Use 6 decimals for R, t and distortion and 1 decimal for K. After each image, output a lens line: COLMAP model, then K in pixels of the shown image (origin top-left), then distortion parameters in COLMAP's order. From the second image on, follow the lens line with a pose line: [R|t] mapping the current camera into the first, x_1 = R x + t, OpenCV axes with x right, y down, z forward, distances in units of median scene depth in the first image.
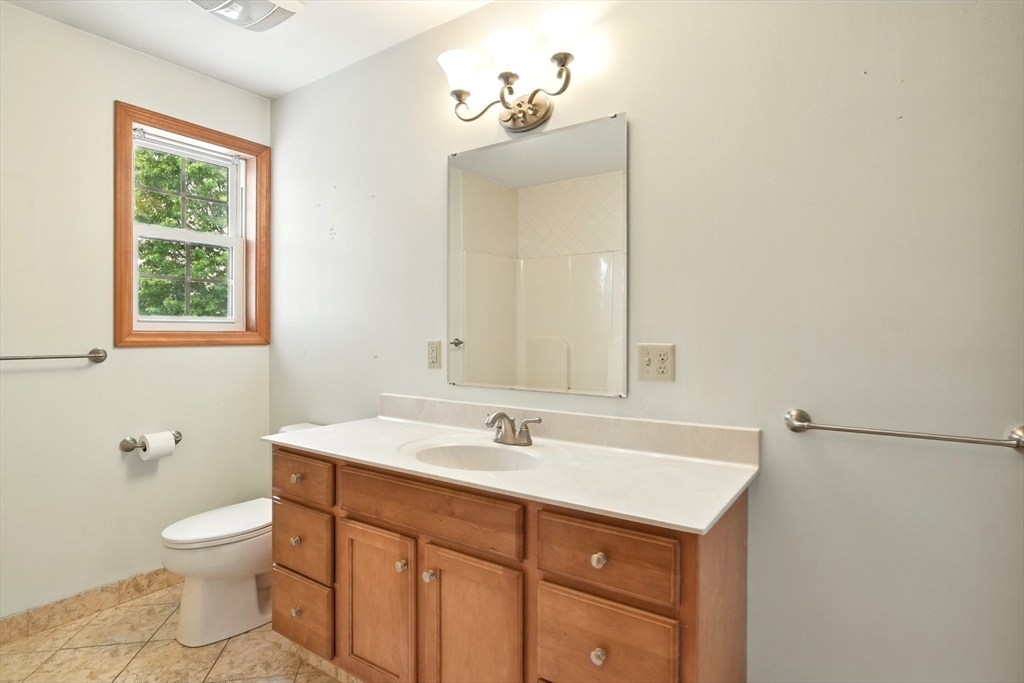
lens RADIAL K [[528.0, 0, 517.6], [0, 528.0, 333.3], [0, 0, 1]] dist [-0.001709, 0.000447]
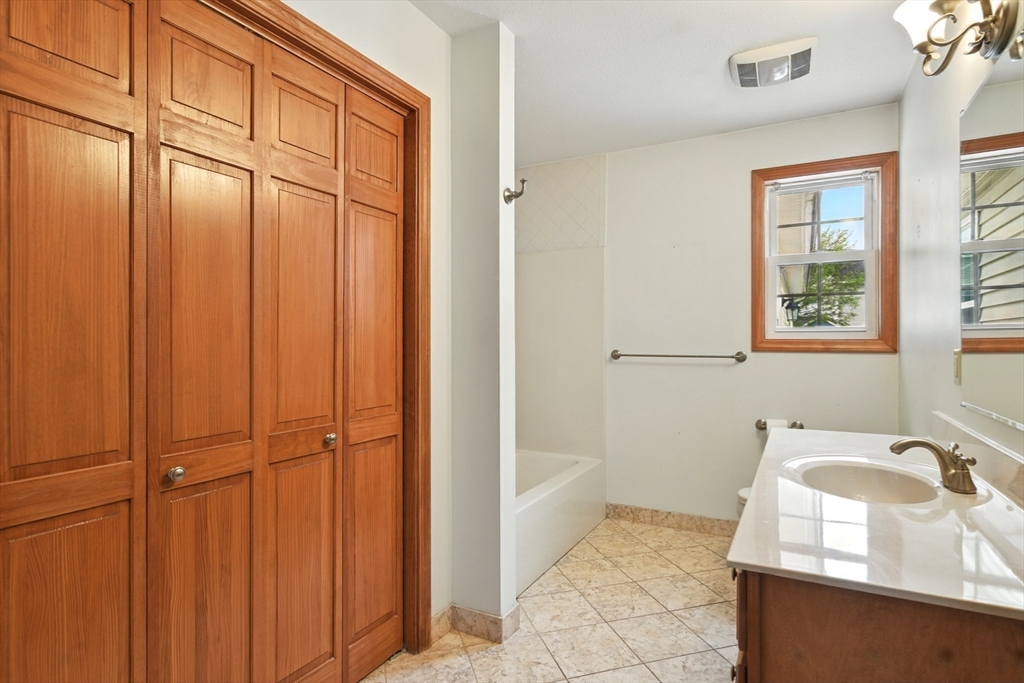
lens RADIAL K [[516.1, 0, 517.8], [0, 516.1, 340.6], [0, 0, 1]] dist [-0.005687, 0.000383]
pose [[0.143607, -0.000276, -0.989635, 0.467383], [-0.002826, 0.999996, -0.000689, 0.001604], [0.989631, 0.002896, 0.143606, 0.209565]]
